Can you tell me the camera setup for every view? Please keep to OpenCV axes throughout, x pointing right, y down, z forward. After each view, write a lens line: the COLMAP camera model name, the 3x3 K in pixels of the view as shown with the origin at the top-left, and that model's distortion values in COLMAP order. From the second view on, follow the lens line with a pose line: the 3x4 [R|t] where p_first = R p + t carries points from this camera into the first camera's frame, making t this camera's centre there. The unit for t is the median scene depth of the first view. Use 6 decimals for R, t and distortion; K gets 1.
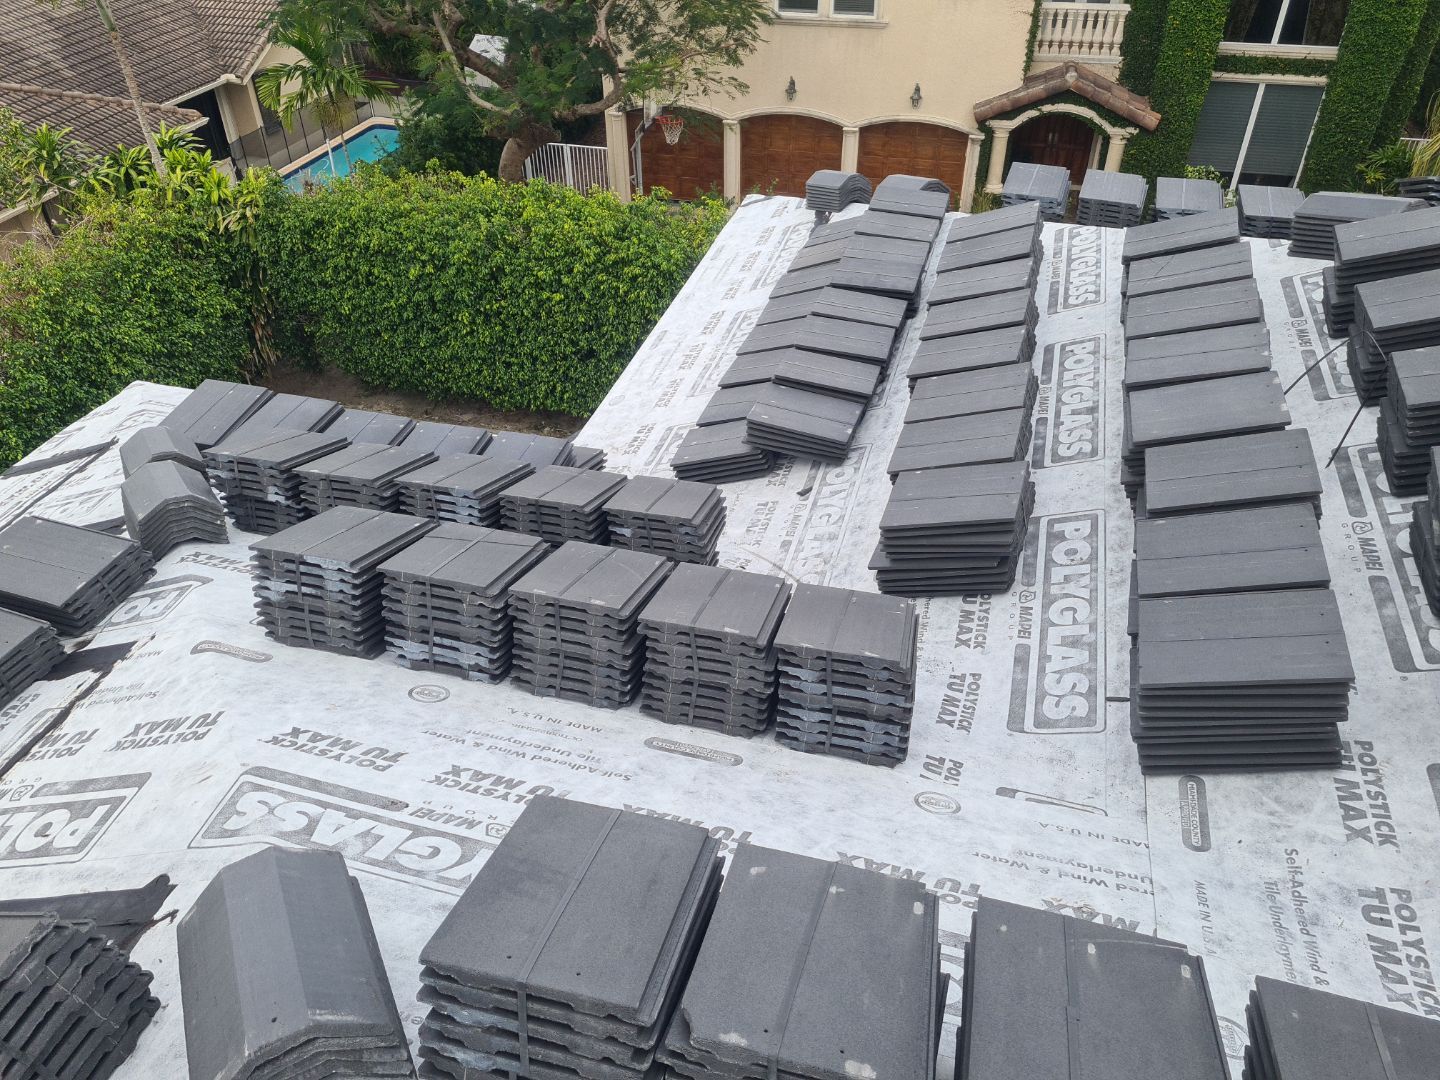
lens RADIAL K [[1074.5, 0, 720.0], [0, 1074.5, 540.0], [0, 0, 1]] dist [0.059584, -0.049262]
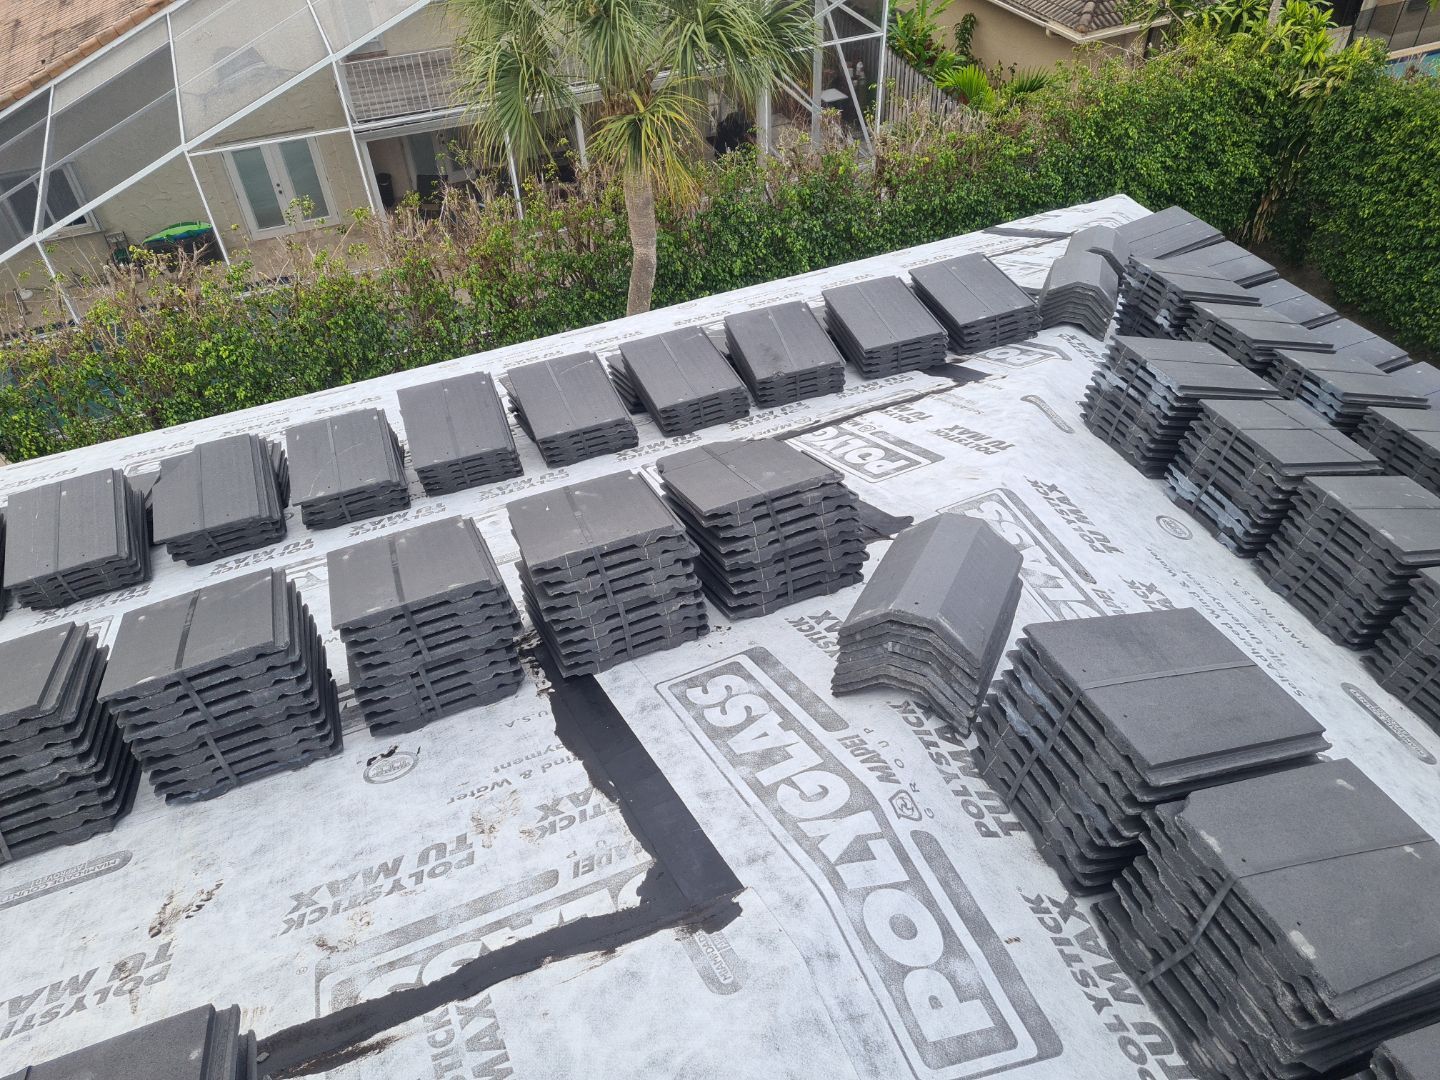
lens RADIAL K [[1074.5, 0, 720.0], [0, 1074.5, 540.0], [0, 0, 1]] dist [0.059584, -0.049262]
pose [[0.610141, 0.516461, -0.600830, 0.080716], [-0.447367, 0.850458, 0.276737, 0.045762], [0.653905, 0.099943, 0.749947, -0.065177]]
